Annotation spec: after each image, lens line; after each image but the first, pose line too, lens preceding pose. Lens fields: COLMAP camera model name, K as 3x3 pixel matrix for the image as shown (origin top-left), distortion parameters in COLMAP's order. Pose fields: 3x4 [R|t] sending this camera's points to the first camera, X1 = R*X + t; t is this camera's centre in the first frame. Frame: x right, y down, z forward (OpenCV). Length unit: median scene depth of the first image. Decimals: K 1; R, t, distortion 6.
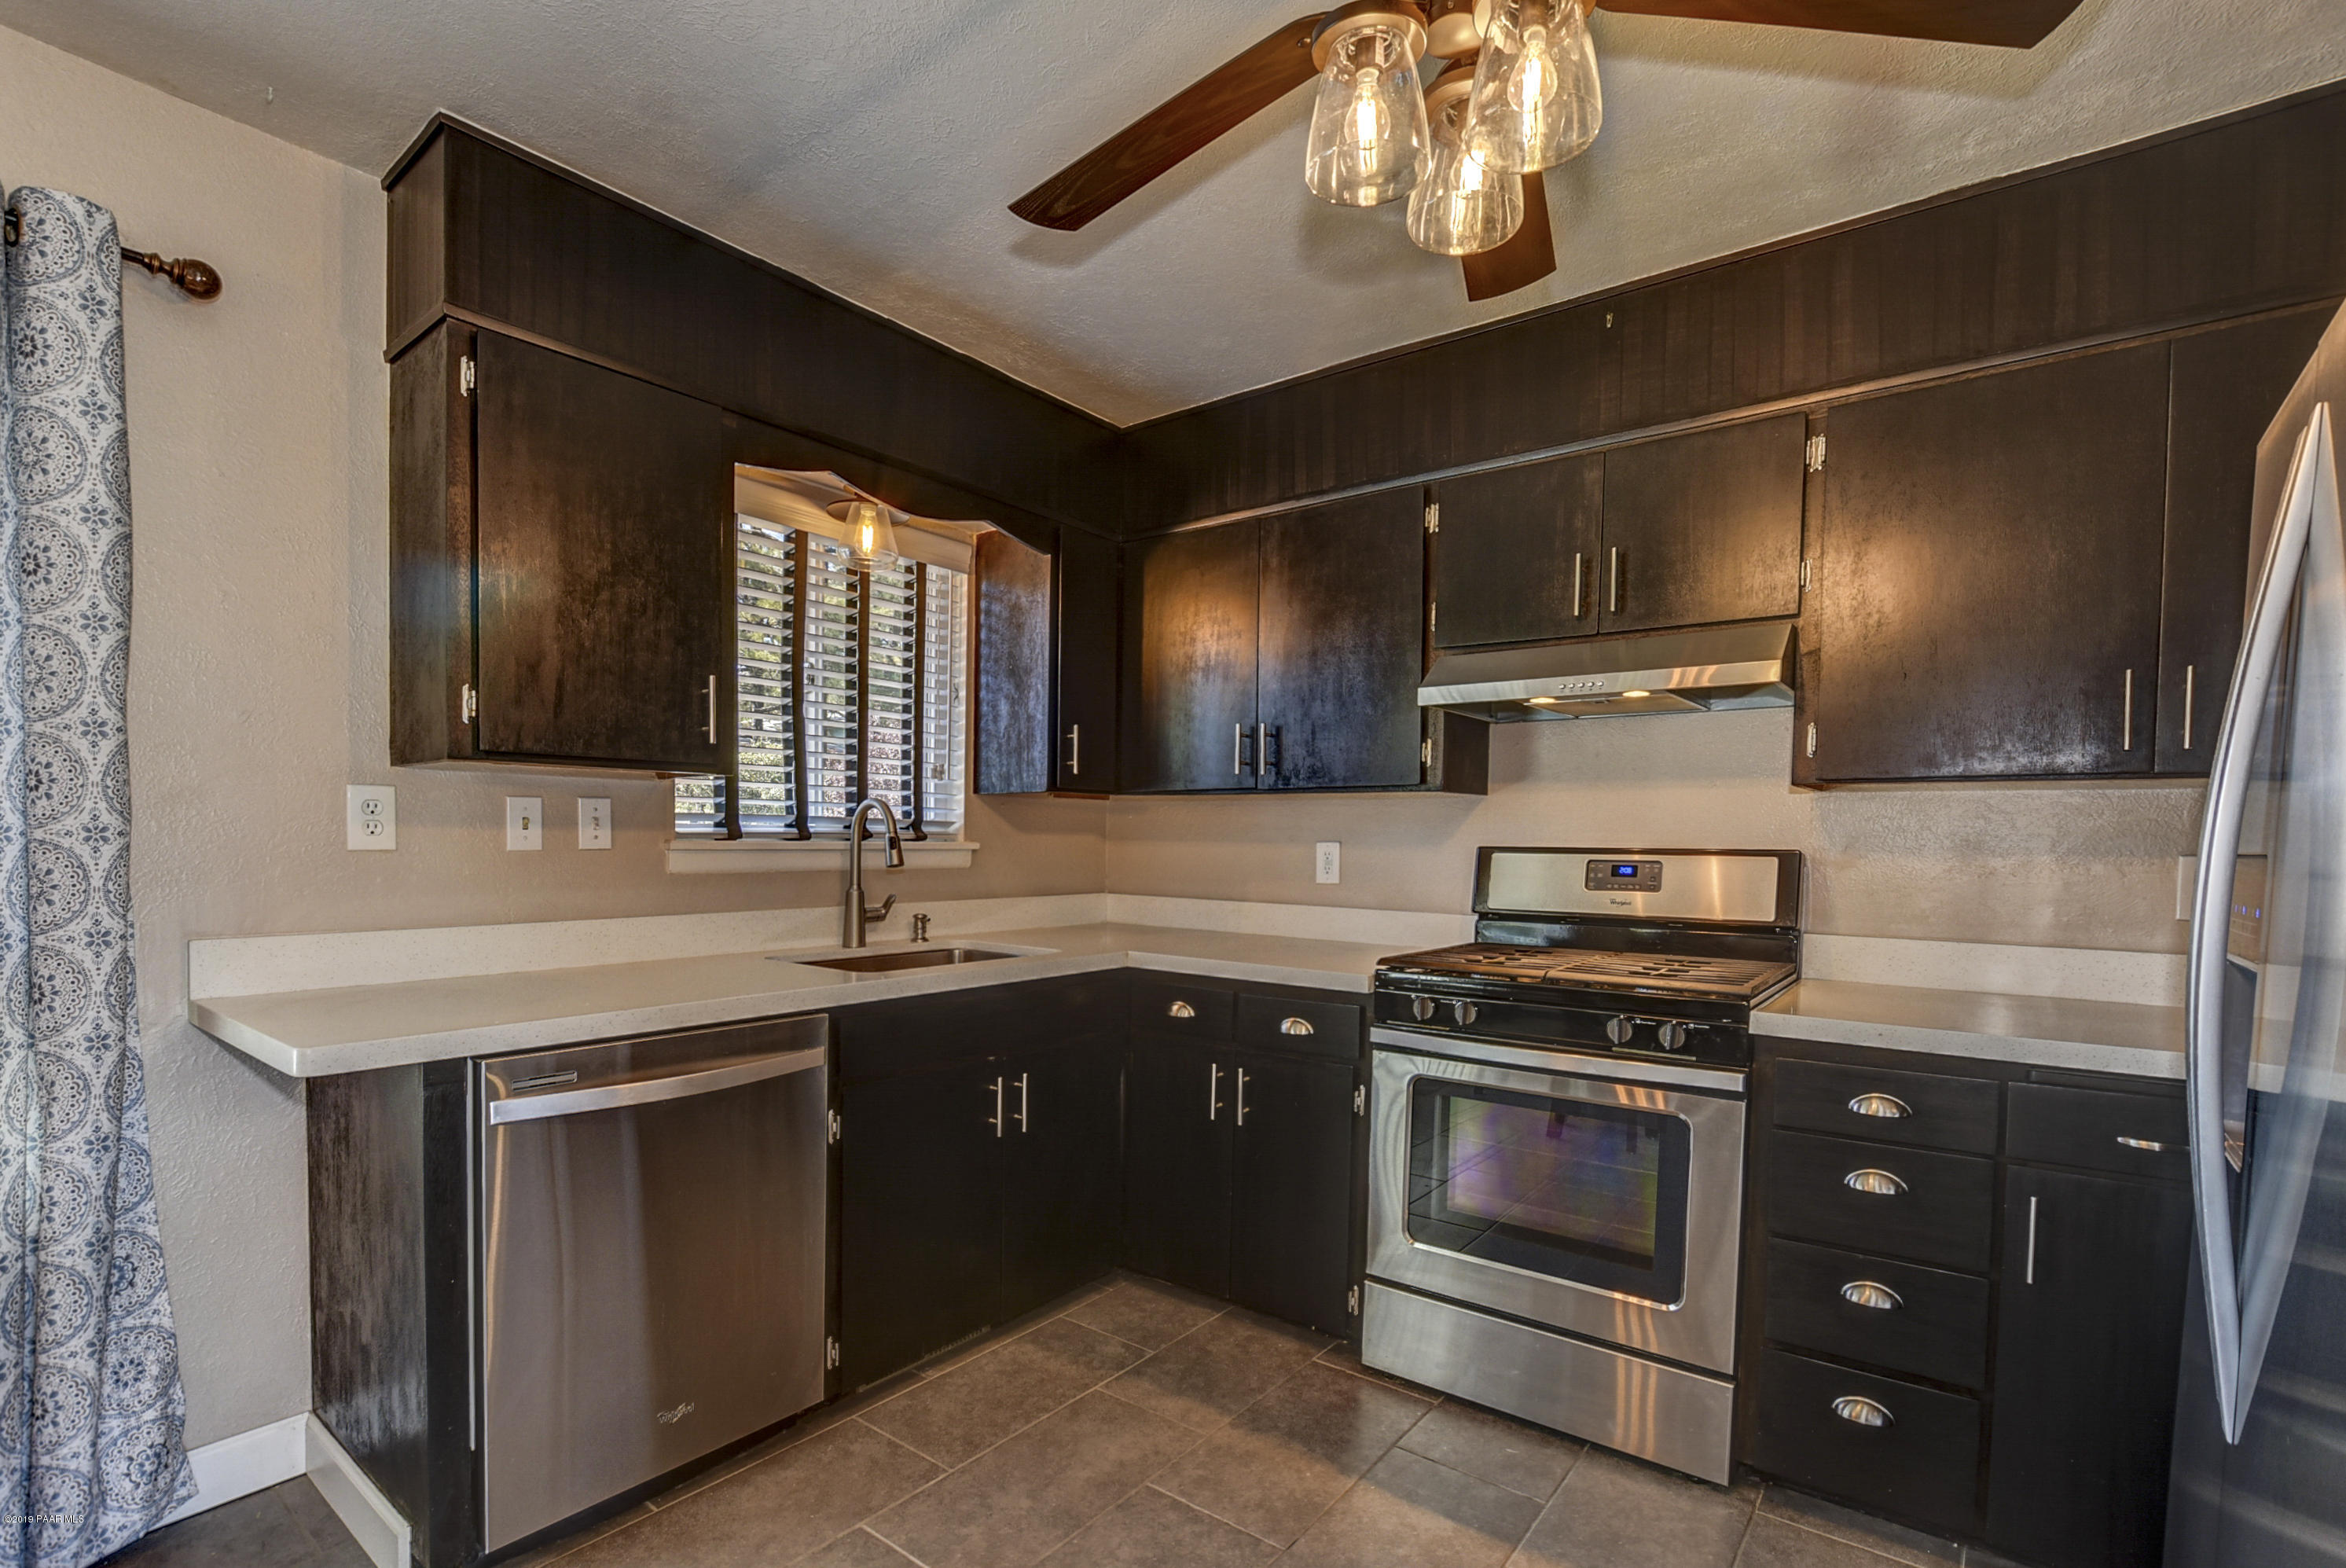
lens RADIAL K [[1088.8, 0, 1202.9], [0, 1088.8, 875.9], [0, 0, 1]] dist [-0.015544, 0.000077]
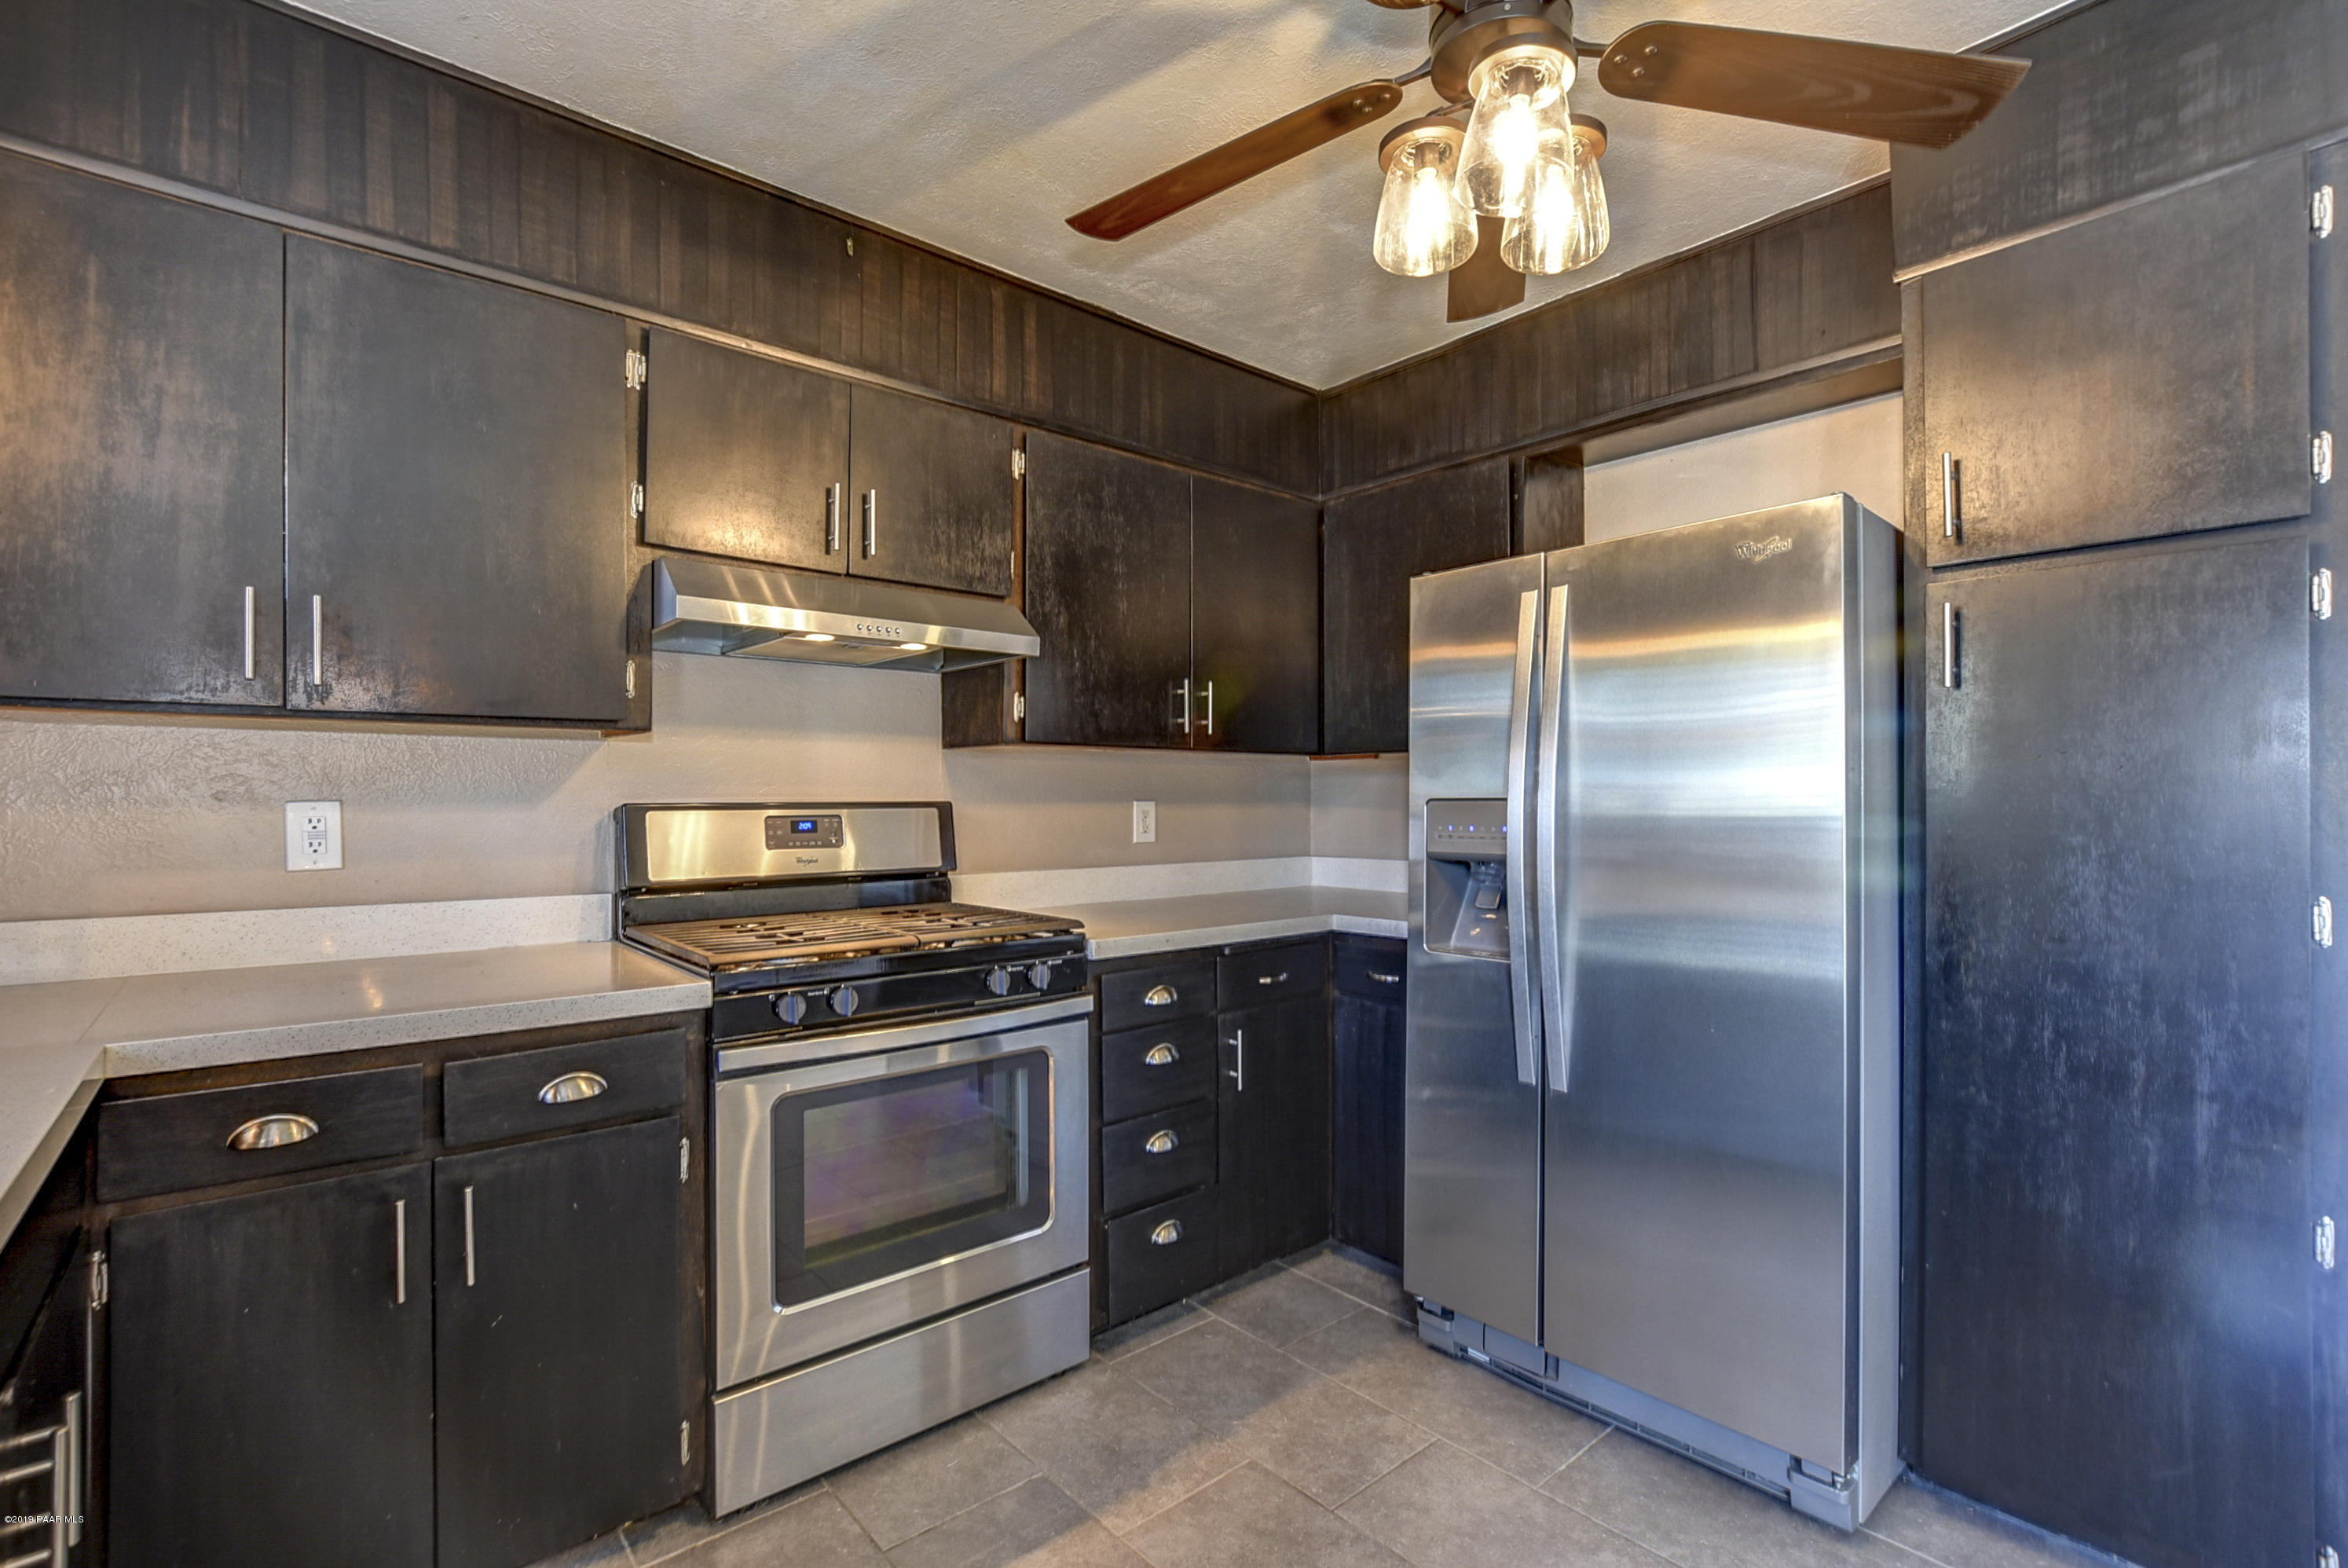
lens RADIAL K [[1039.0, 0, 1170.7], [0, 1039.0, 793.7], [0, 0, 1]] dist [-0.014616, 0.001154]
pose [[0.214638, -0.010000, 0.976642, -0.425159], [0.037092, 0.999310, 0.002080, -0.023335], [-0.975989, 0.035779, 0.214861, 0.505987]]
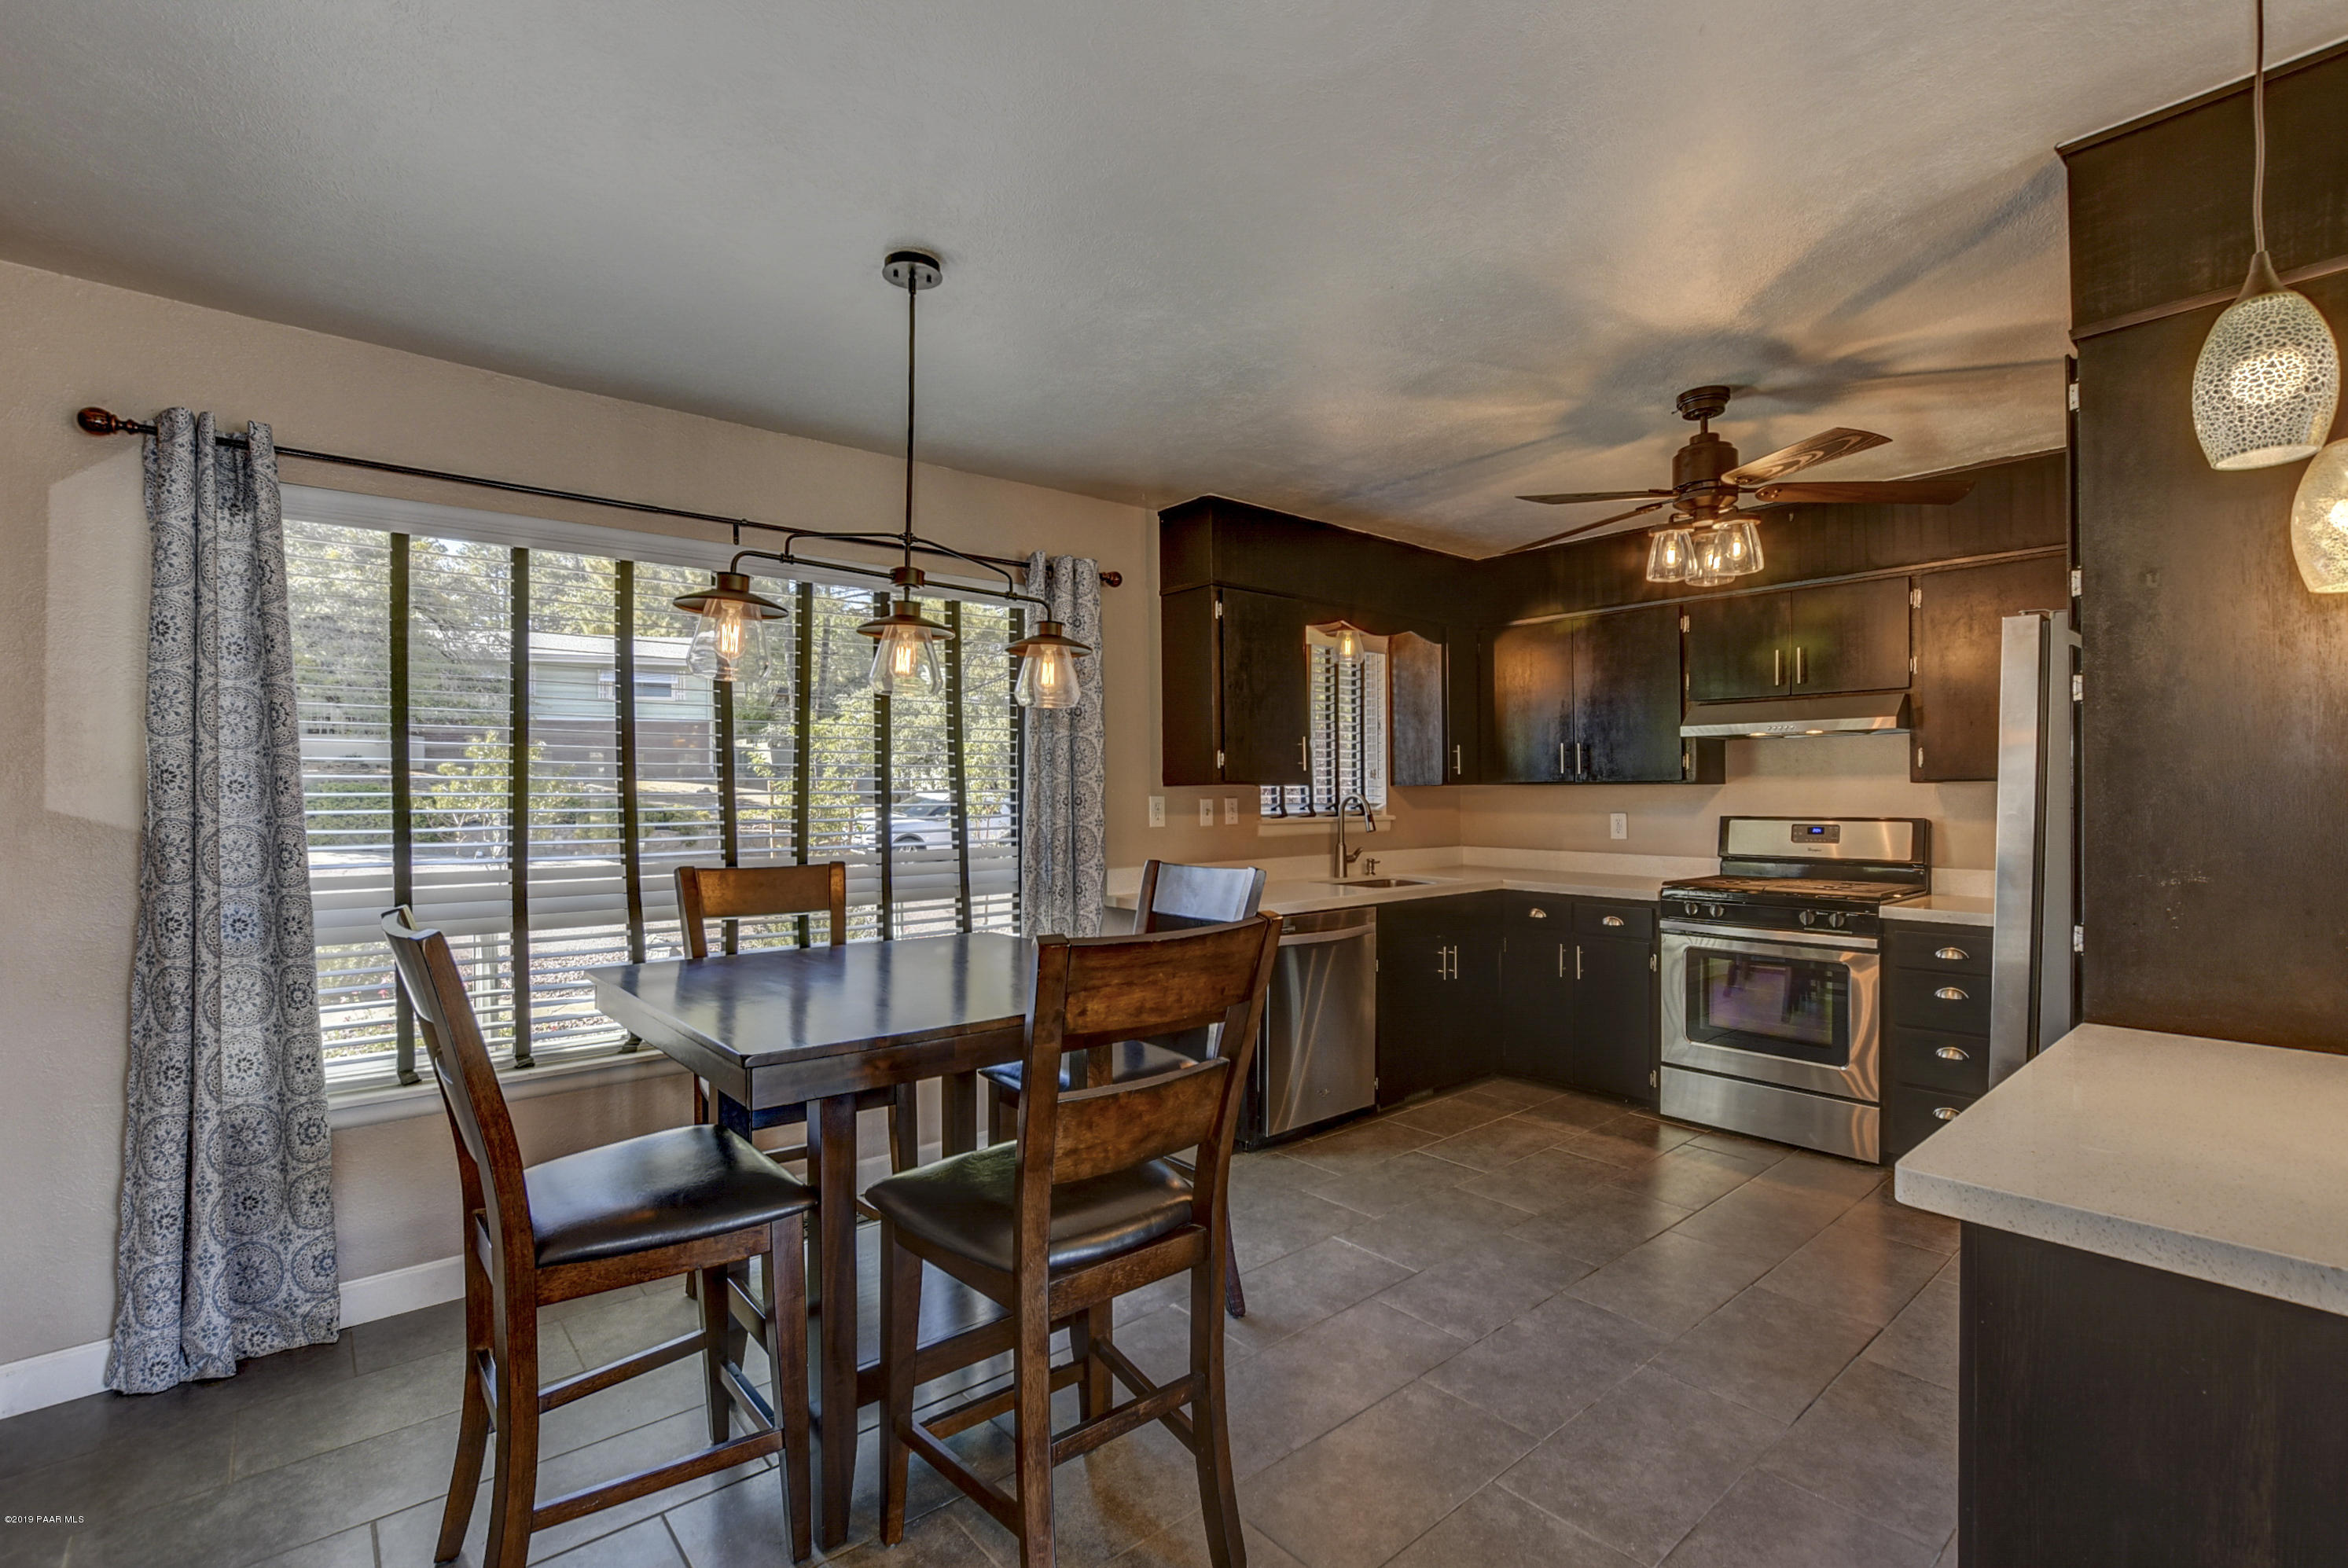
lens RADIAL K [[1081.1, 0, 1186.7], [0, 1081.1, 774.4], [0, 0, 1]] dist [-0.017959, -0.000001]
pose [[0.978733, -0.018372, -0.204312, -0.220263], [0.007832, 0.998602, -0.052279, -0.012117], [0.204986, 0.049567, 0.977509, -0.823298]]
